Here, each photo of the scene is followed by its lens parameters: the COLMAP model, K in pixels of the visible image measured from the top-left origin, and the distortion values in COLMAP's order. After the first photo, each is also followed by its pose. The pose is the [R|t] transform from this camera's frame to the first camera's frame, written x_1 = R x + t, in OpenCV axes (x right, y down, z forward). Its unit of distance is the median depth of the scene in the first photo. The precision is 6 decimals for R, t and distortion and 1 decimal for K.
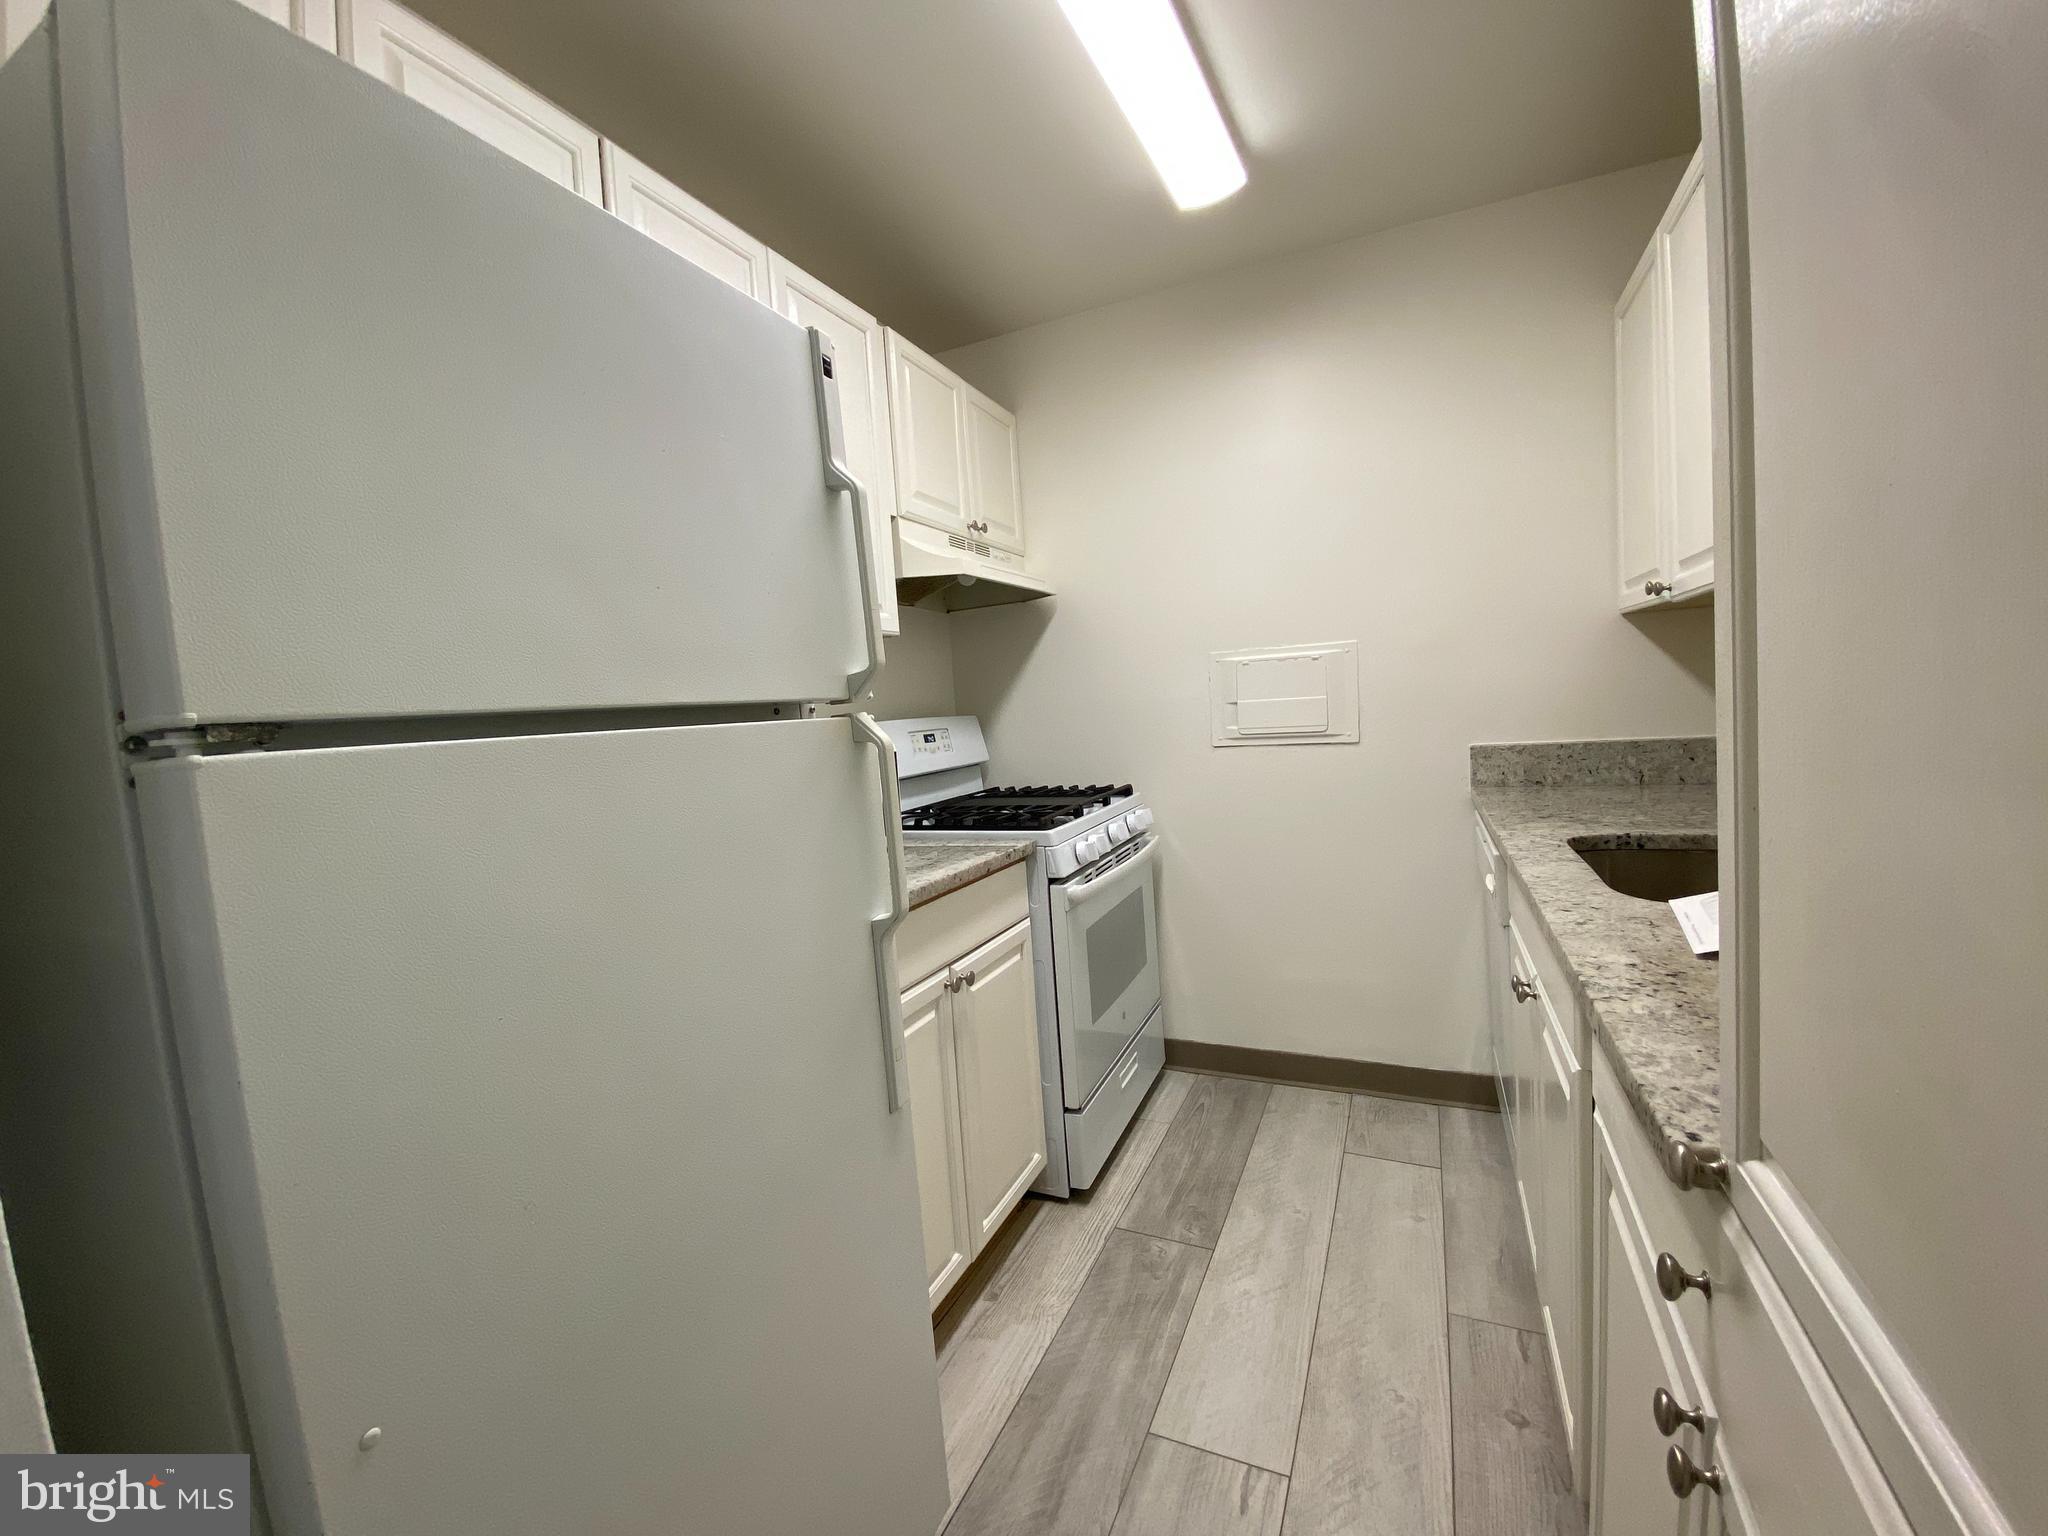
lens RADIAL K [[824.8, 0, 1022.5], [0, 824.8, 763.7], [0, 0, 1]] dist [0.027609, -0.023772]
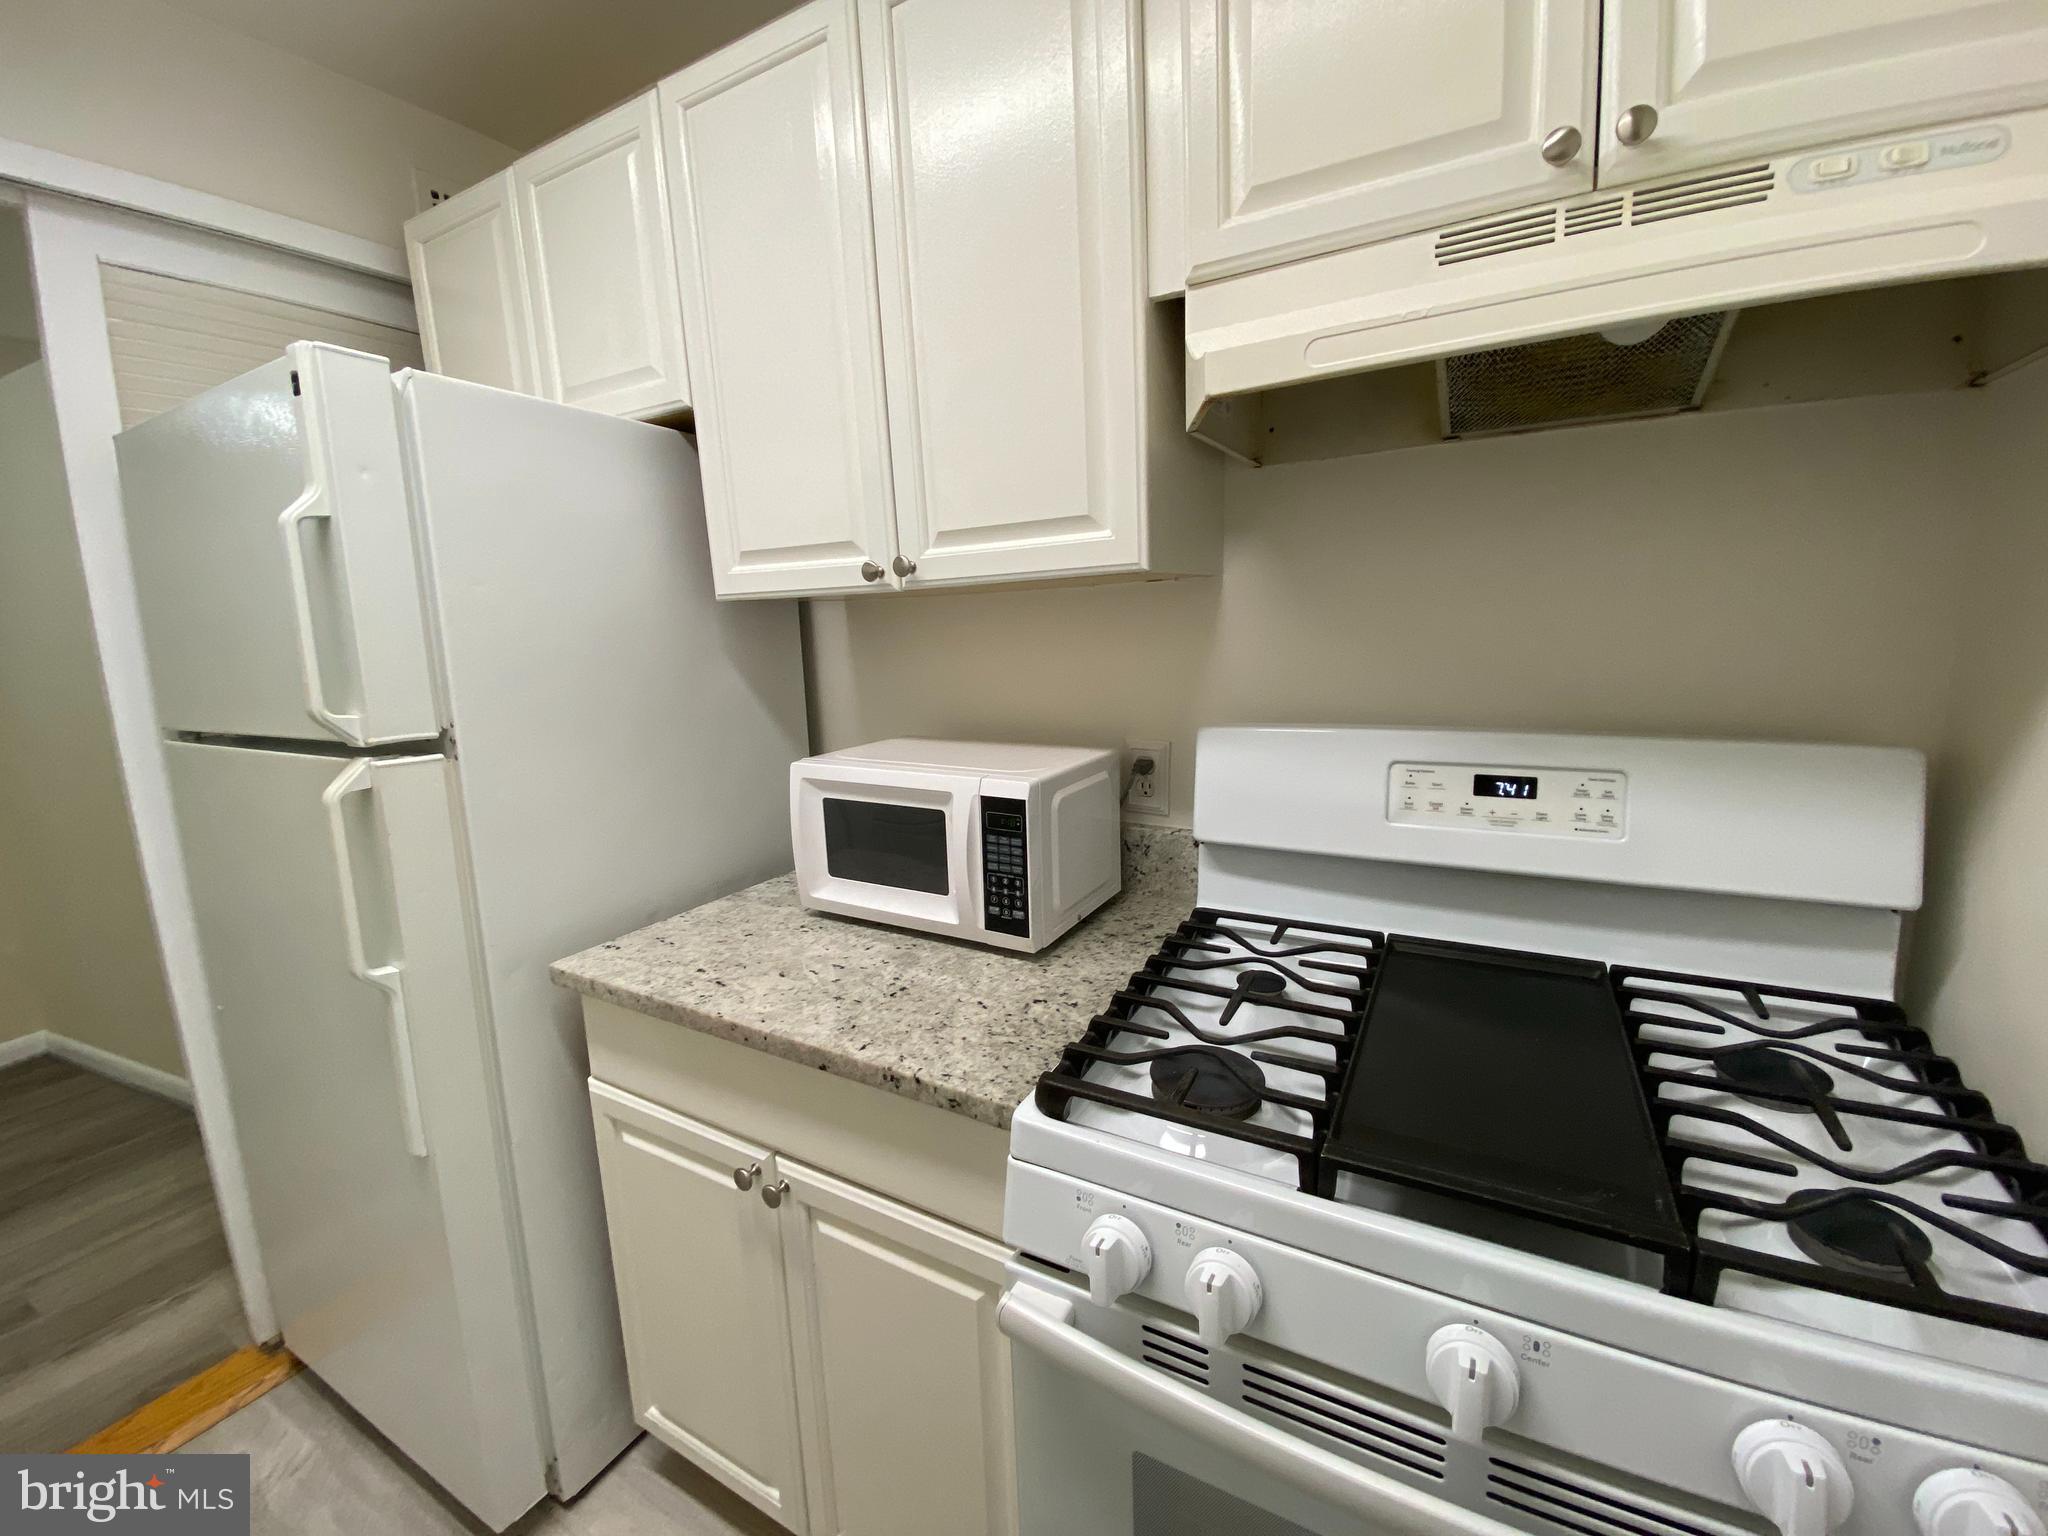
lens RADIAL K [[814.7, 0, 1031.5], [0, 814.7, 757.9], [0, 0, 1]] dist [0.027144, -0.022850]
pose [[-0.078504, 0.239140, -0.967806, 0.347955], [-0.022604, 0.970126, 0.241547, -0.165272], [0.996657, 0.040839, -0.070753, 0.988979]]
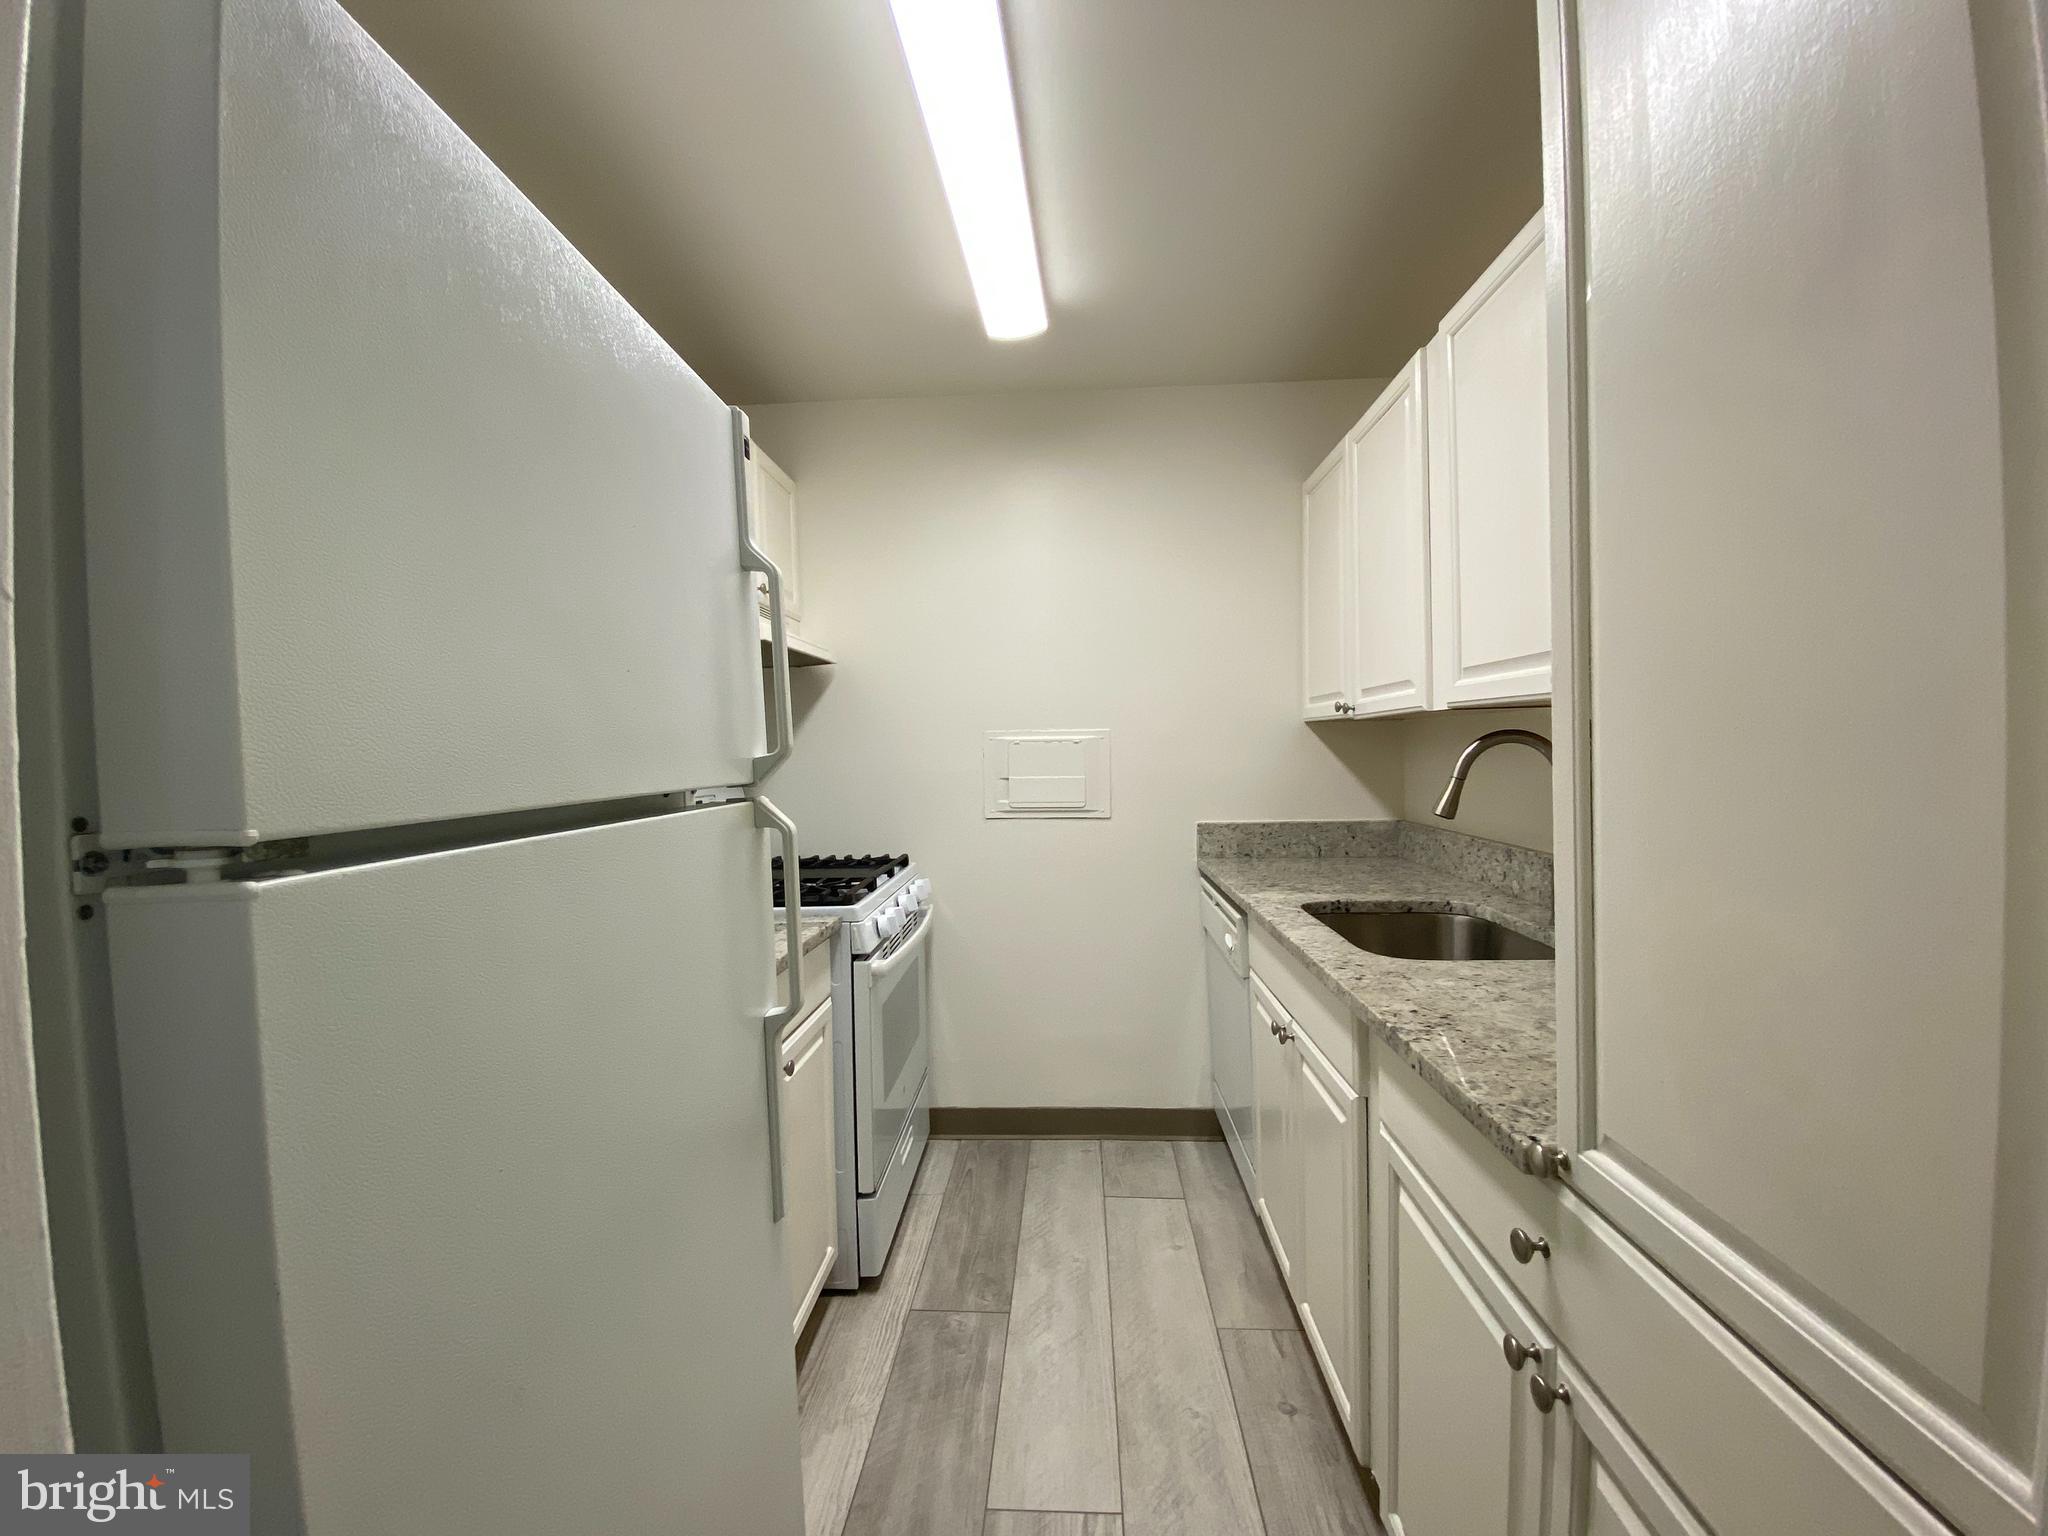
lens RADIAL K [[827.3, 0, 1019.8], [0, 827.3, 764.5], [0, 0, 1]] dist [0.028816, -0.024507]
pose [[0.930508, 0.040105, 0.364069, -0.148089], [-0.014917, 0.997312, -0.071736, -0.018933], [-0.365968, 0.061320, 0.928605, -0.009426]]
